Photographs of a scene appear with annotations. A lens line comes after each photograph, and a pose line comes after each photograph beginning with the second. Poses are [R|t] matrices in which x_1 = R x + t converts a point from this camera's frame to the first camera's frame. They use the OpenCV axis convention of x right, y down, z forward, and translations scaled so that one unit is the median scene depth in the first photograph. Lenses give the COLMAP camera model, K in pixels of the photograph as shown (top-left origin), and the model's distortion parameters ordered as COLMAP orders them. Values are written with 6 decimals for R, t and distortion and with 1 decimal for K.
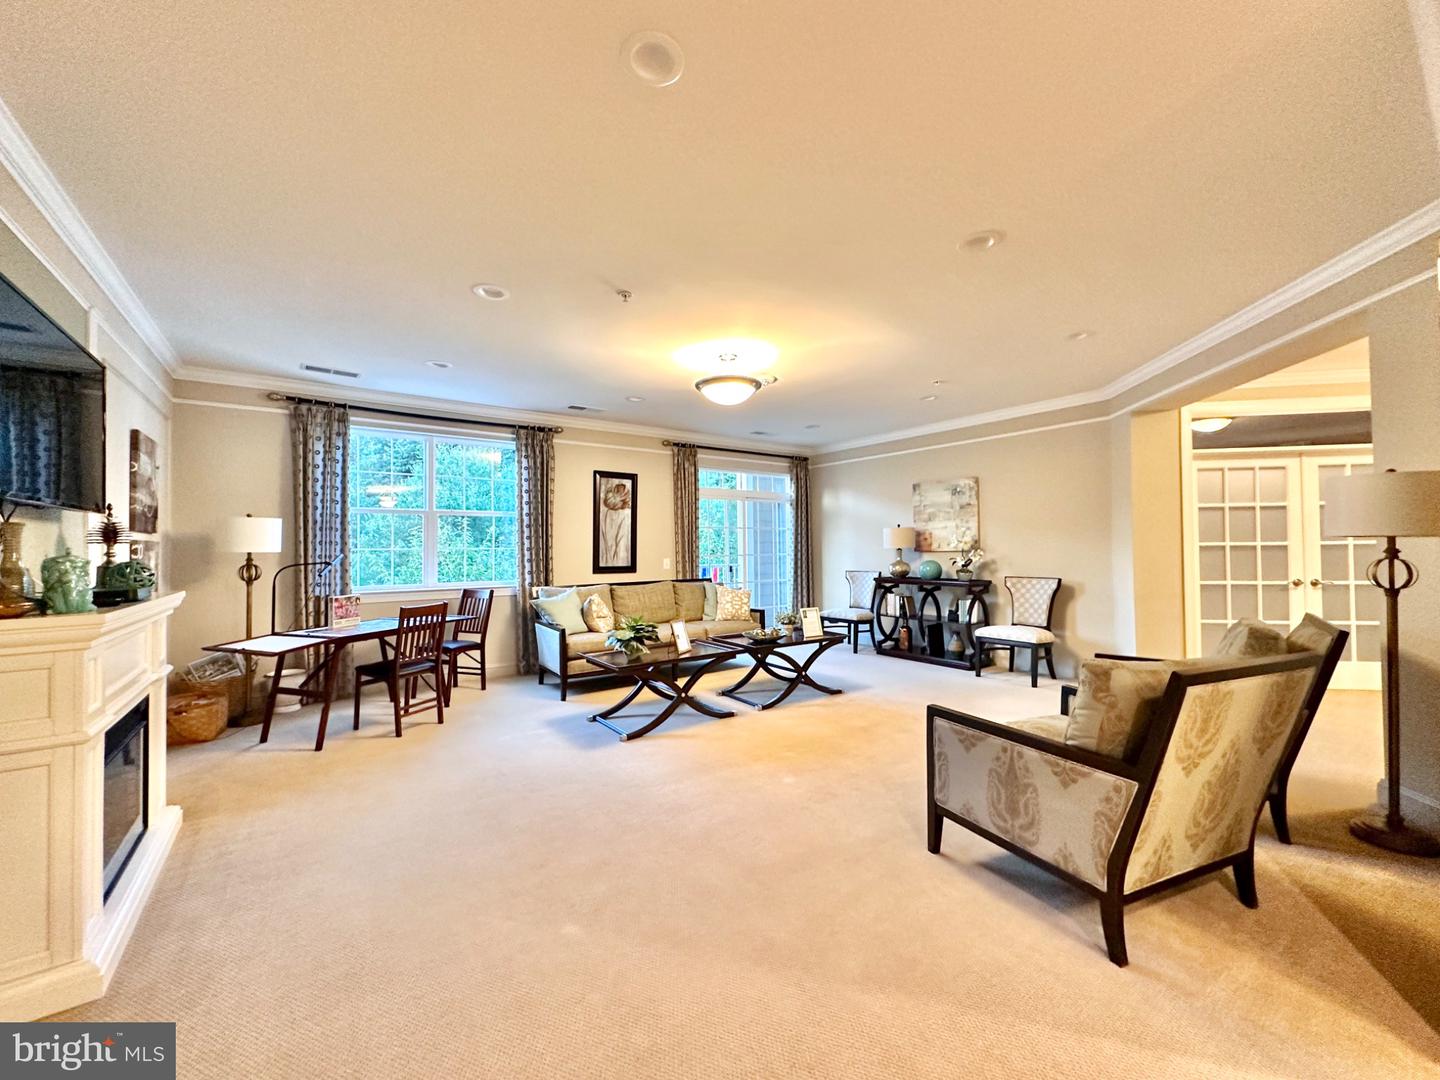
lens RADIAL K [[571.4, 0, 720.0], [0, 571.4, 540.0], [0, 0, 1]] dist [-0.000879, 0.000016]
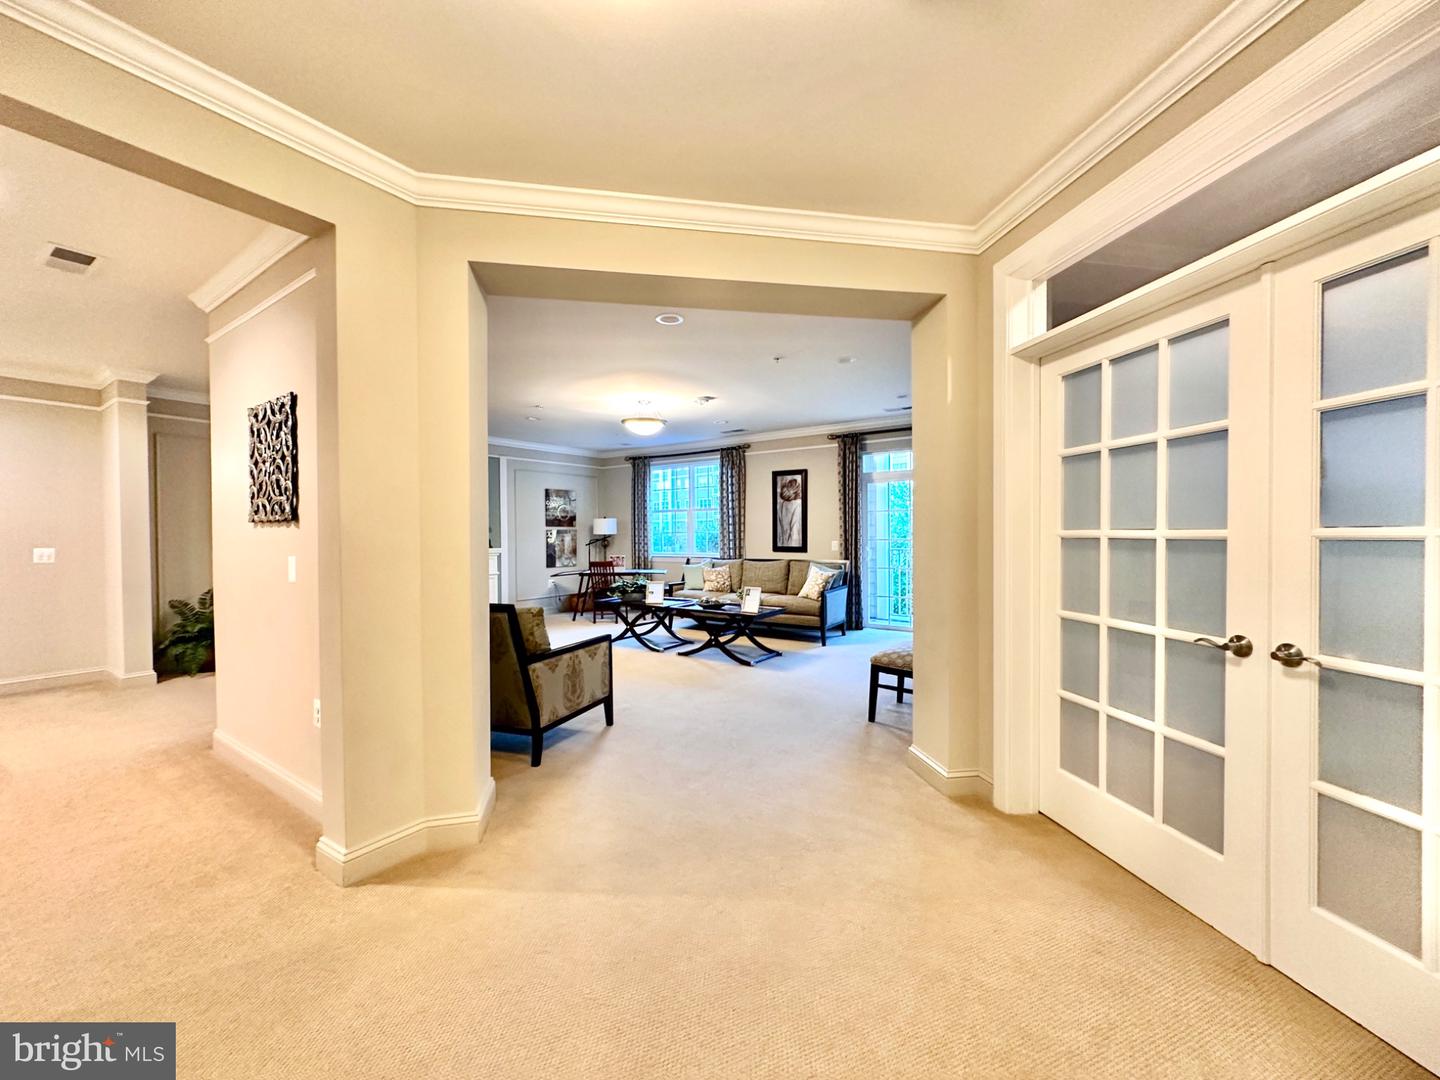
lens RADIAL K [[571.4, 0, 720.0], [0, 571.4, 540.0], [0, 0, 1]] dist [-0.000879, 0.000016]
pose [[0.338772, 0.018723, -0.940682, 0.942987], [0.018948, 0.999463, 0.026717, -0.004276], [0.940678, -0.026876, 0.338236, 0.446570]]
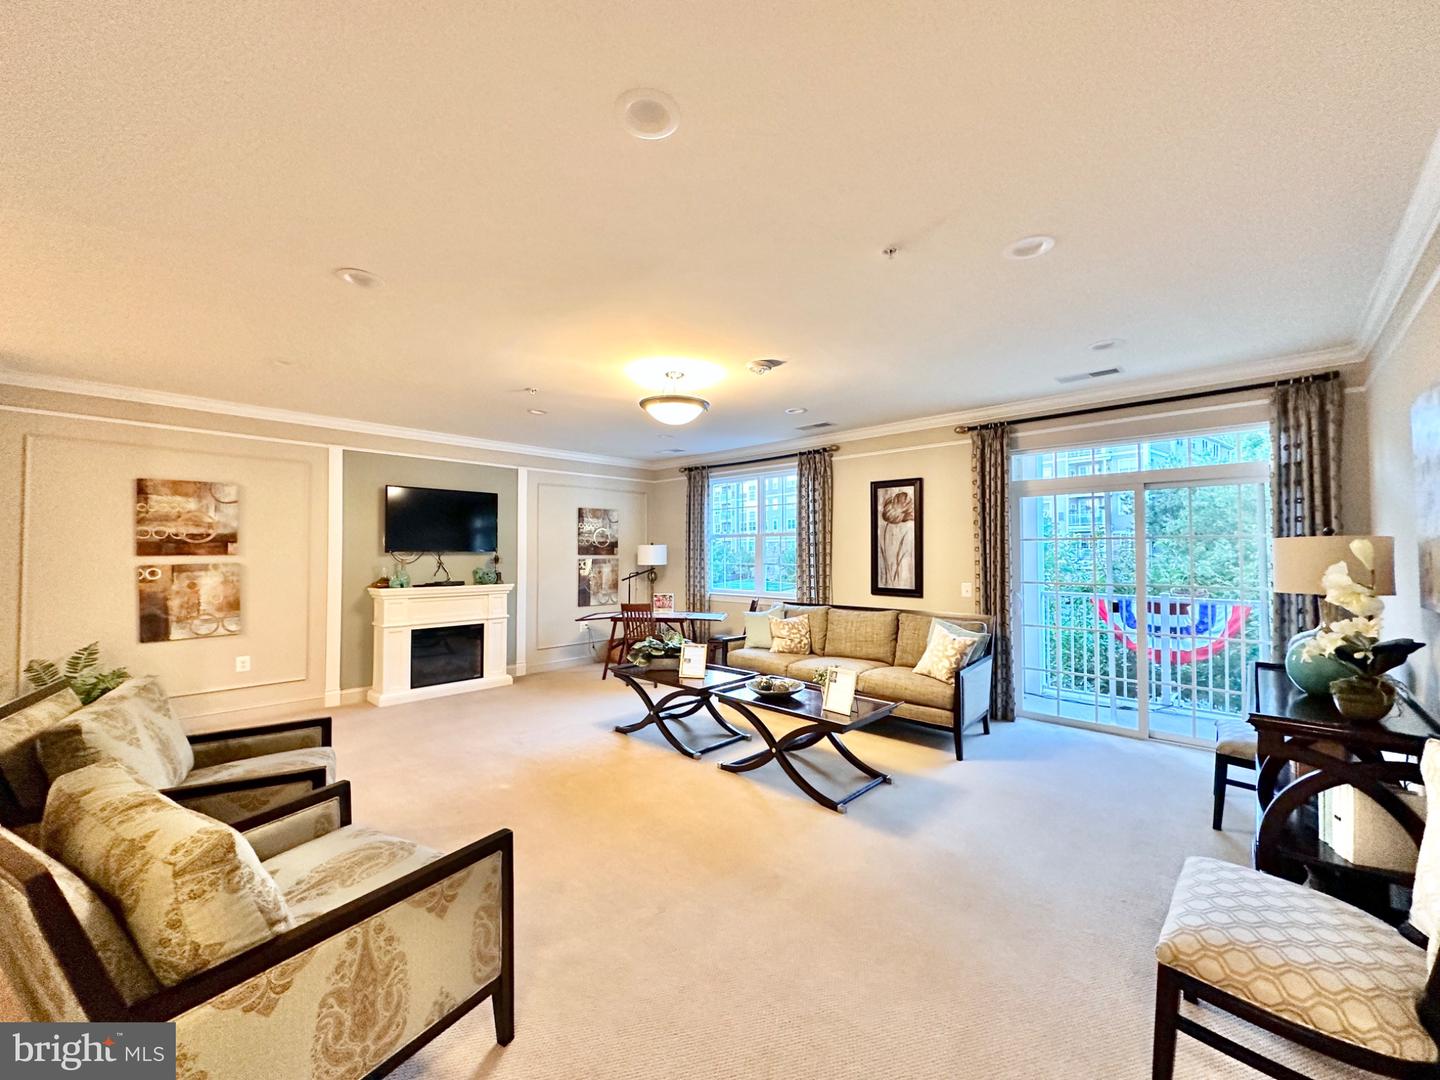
lens RADIAL K [[571.4, 0, 720.0], [0, 571.4, 540.0], [0, 0, 1]] dist [-0.000879, 0.000016]
pose [[0.188858, -0.012622, -0.981923, 0.627669], [0.012730, 0.999865, -0.010404, -0.022200], [0.981922, -0.010535, 0.188993, 0.582693]]
